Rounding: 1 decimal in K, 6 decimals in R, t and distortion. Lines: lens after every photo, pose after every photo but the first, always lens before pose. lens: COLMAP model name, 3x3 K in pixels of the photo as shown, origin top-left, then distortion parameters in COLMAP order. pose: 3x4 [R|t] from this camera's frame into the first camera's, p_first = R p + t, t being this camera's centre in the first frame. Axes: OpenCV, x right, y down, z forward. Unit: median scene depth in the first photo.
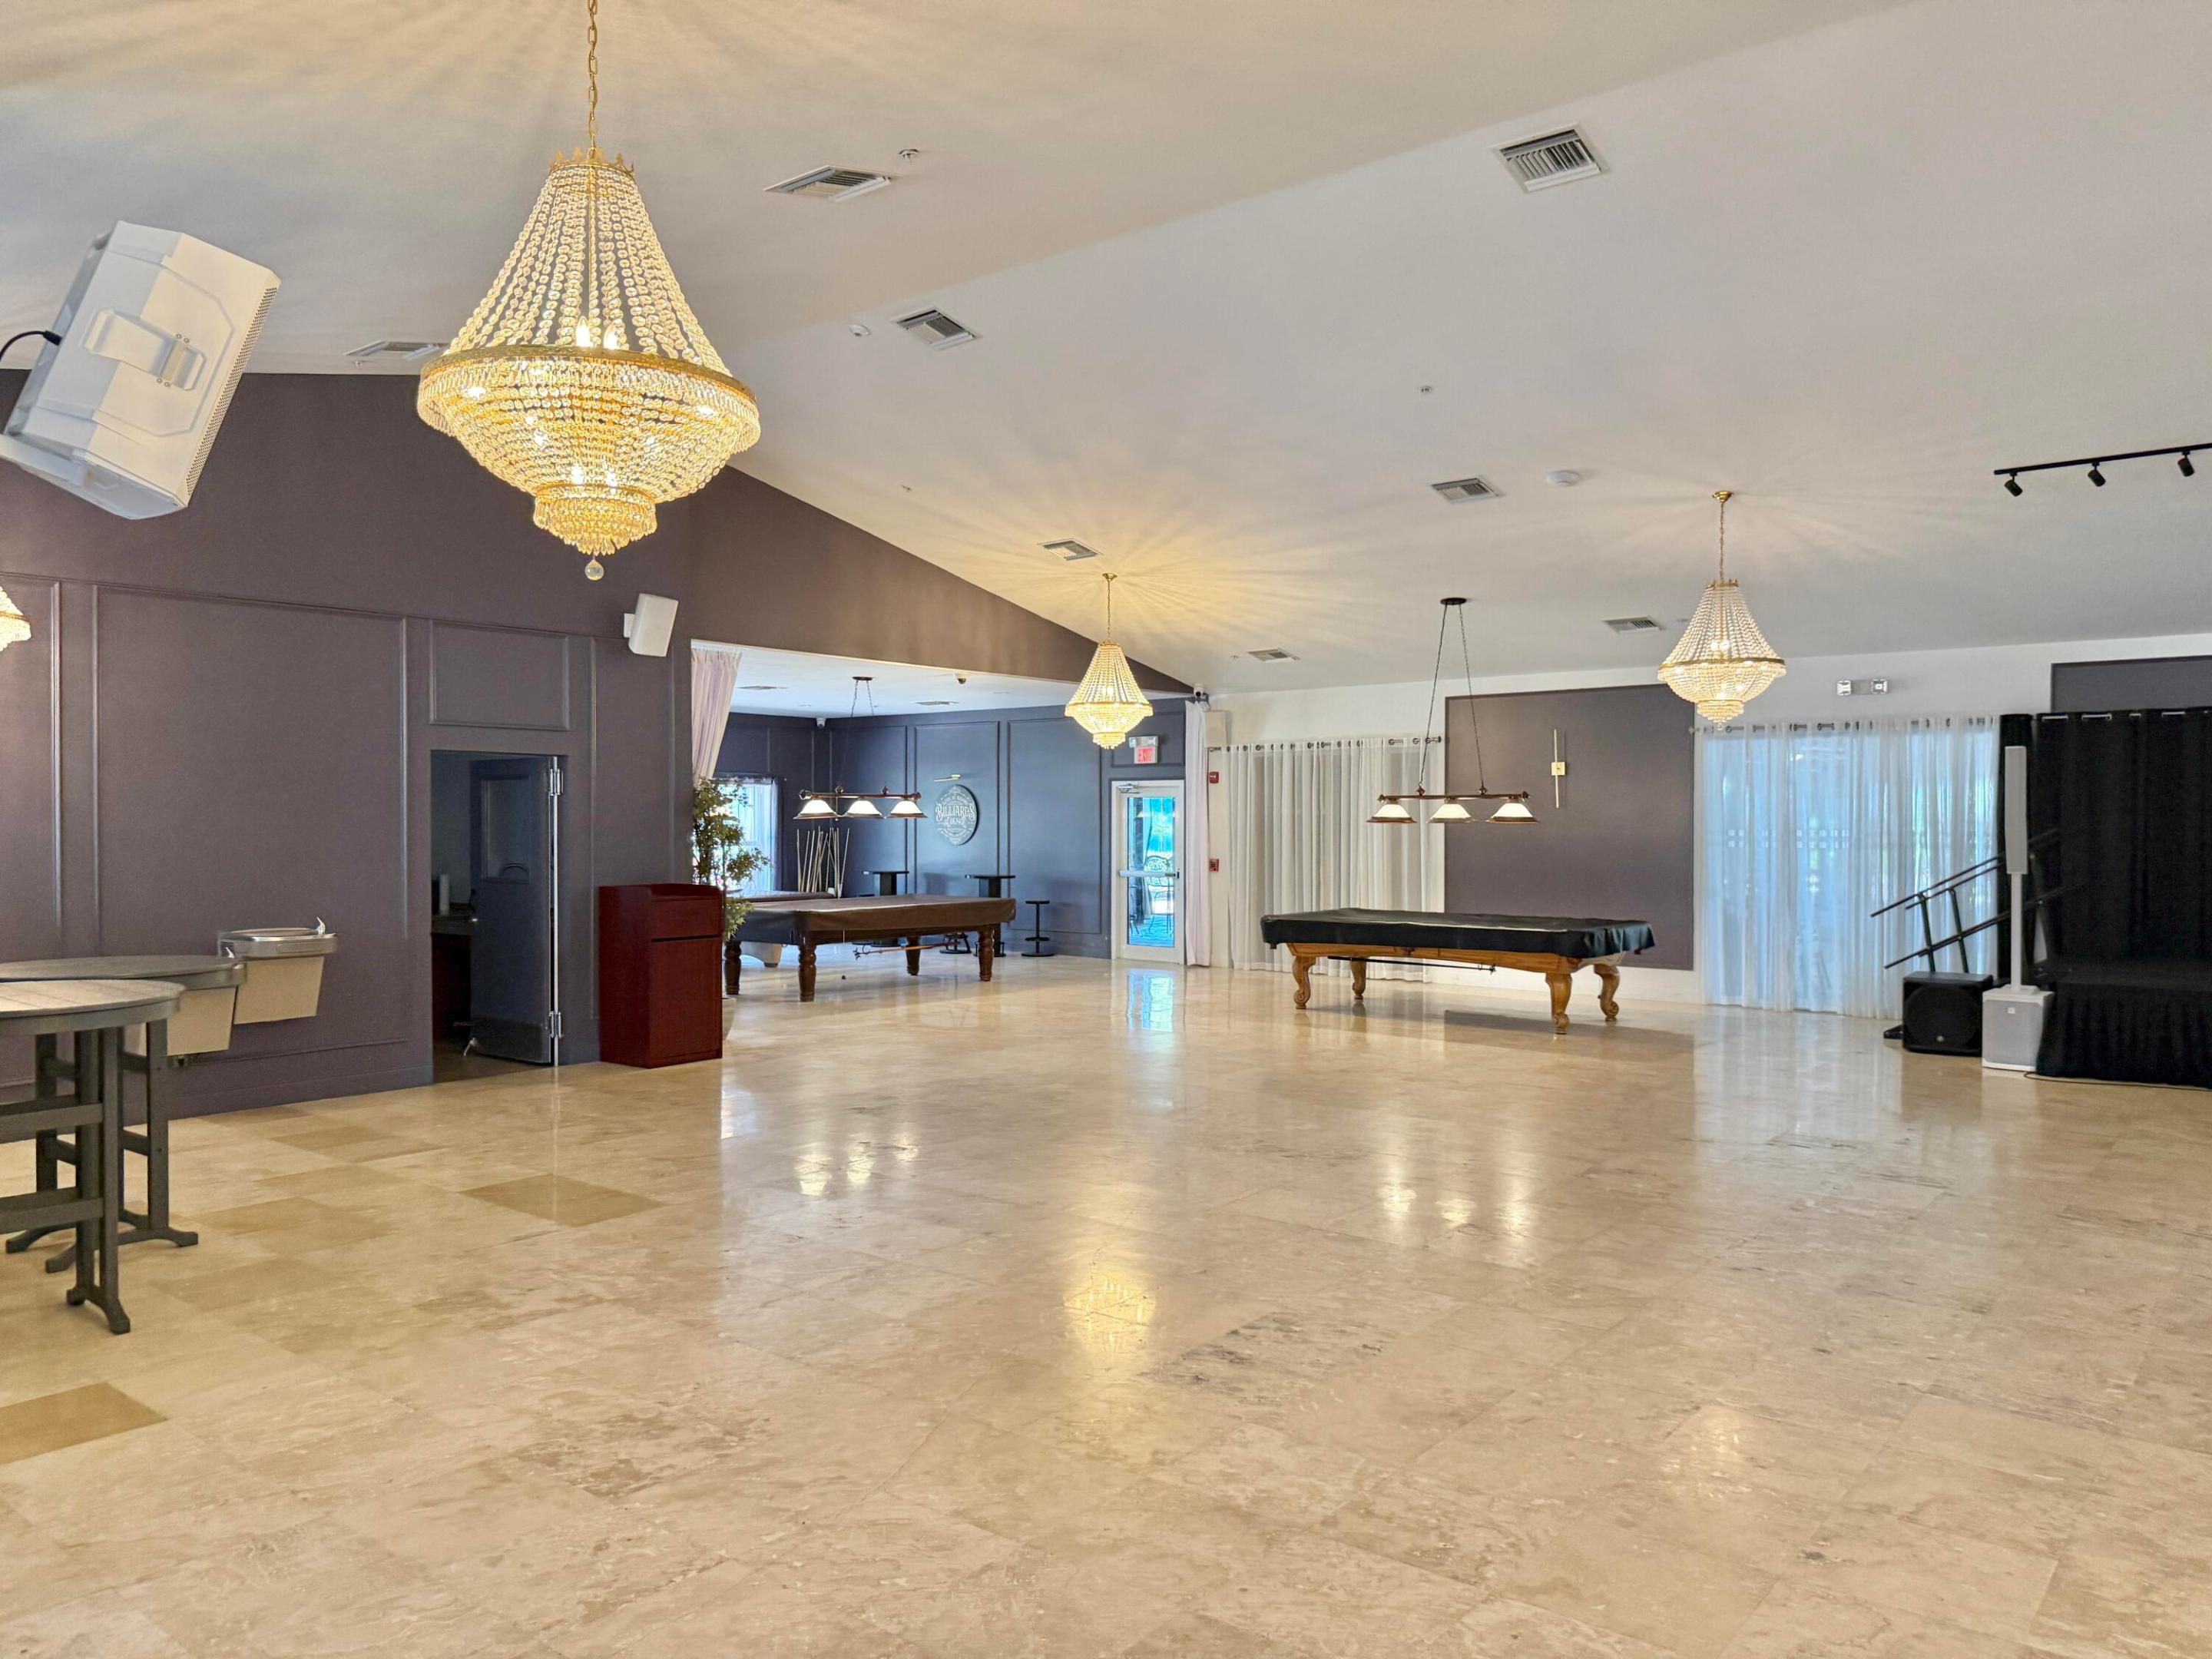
lens RADIAL K [[1607.8, 0, 1106.0], [0, 1607.8, 829.5], [0, 0, 1]] dist [0.012377, -0.001043]
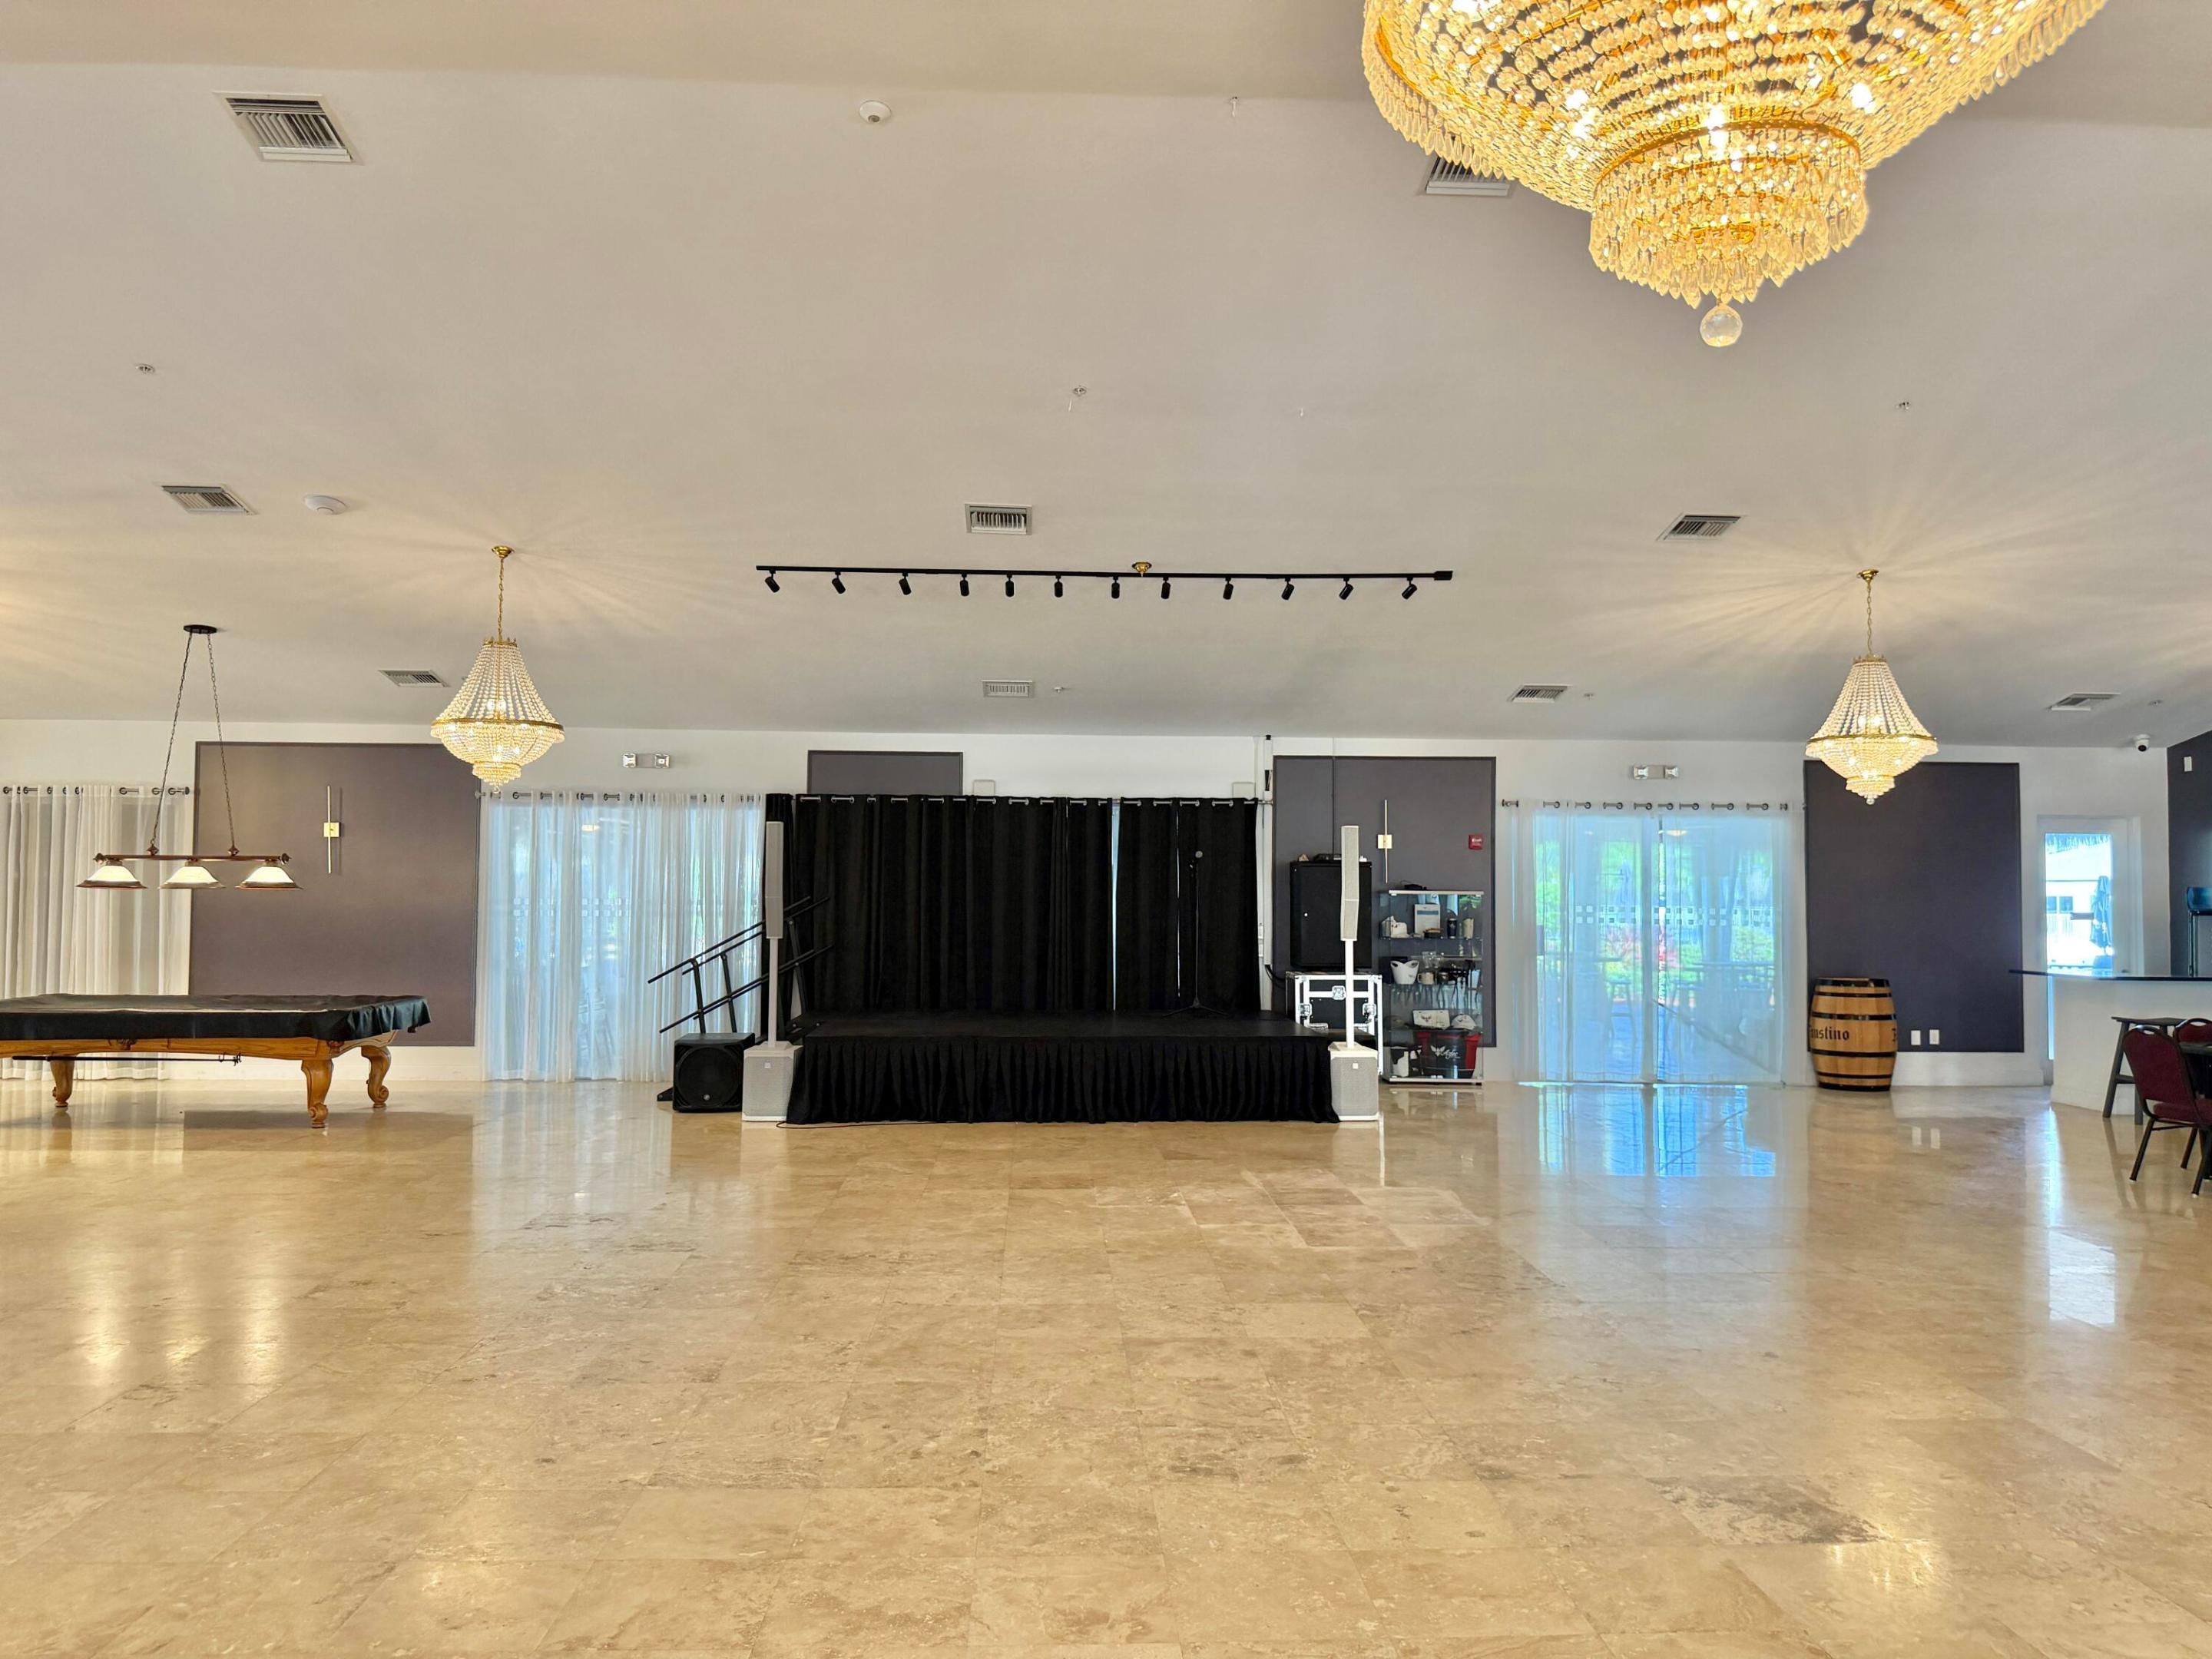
lens RADIAL K [[1544.7, 0, 1106.0], [0, 1544.7, 829.5], [0, 0, 1]] dist [0.001539, -0.019310]
pose [[0.761637, 0.027921, 0.647402, 0.080576], [0.003795, 0.998862, -0.047544, 0.006256], [-0.647992, 0.038668, 0.760665, 0.084837]]
